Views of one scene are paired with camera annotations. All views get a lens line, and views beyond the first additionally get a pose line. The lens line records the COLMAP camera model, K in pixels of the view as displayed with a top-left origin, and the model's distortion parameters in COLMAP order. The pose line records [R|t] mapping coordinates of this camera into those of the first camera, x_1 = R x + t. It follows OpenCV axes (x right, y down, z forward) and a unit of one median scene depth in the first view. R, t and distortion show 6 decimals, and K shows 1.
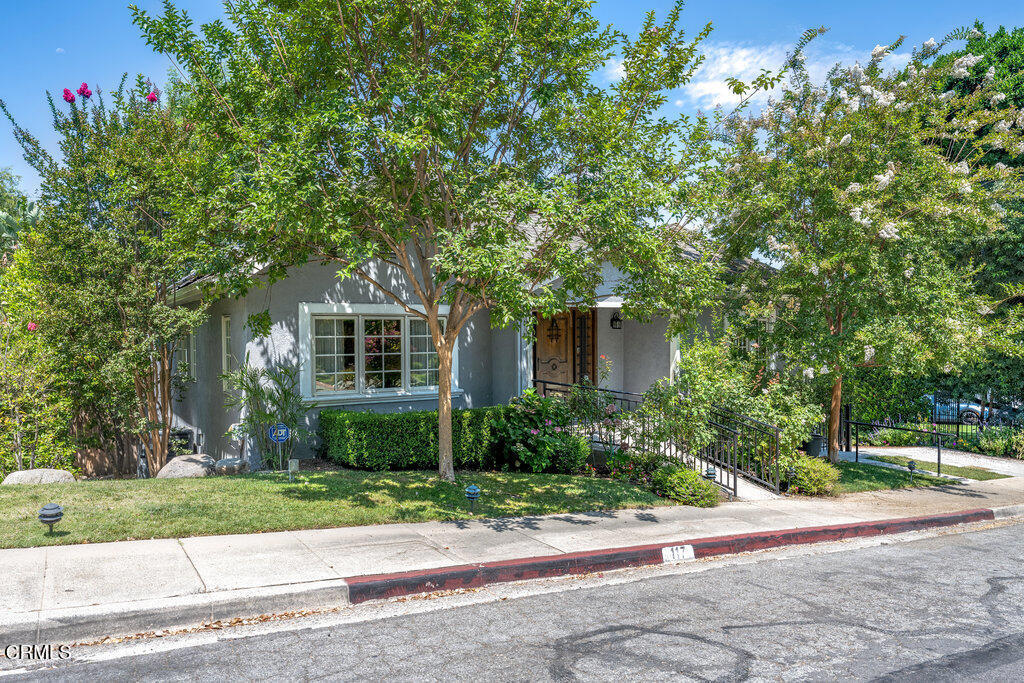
lens RADIAL K [[685.4, 0, 511.3], [0, 685.4, 340.1], [0, 0, 1]] dist [-0.010418, -0.002207]
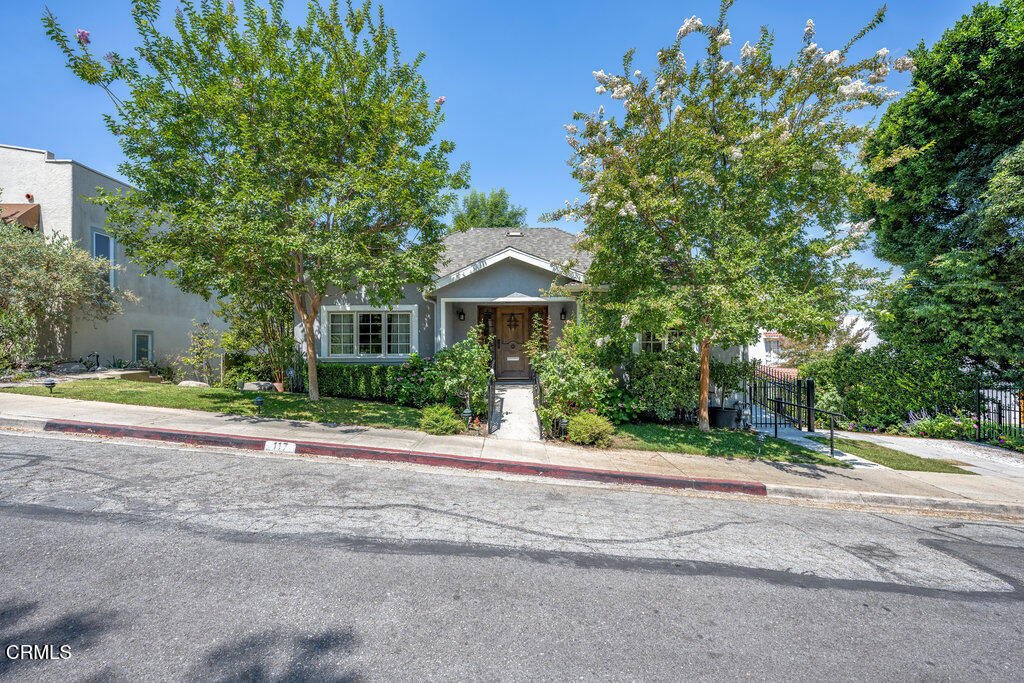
lens RADIAL K [[418.4, 0, 514.6], [0, 418.4, 346.5], [0, 0, 1]] dist [-0.002886, 0.000032]
pose [[0.845217, 0.004310, -0.534407, 0.719751], [-0.006883, 0.999972, -0.002822, 0.055409], [0.534380, 0.006063, 0.845223, 0.305392]]
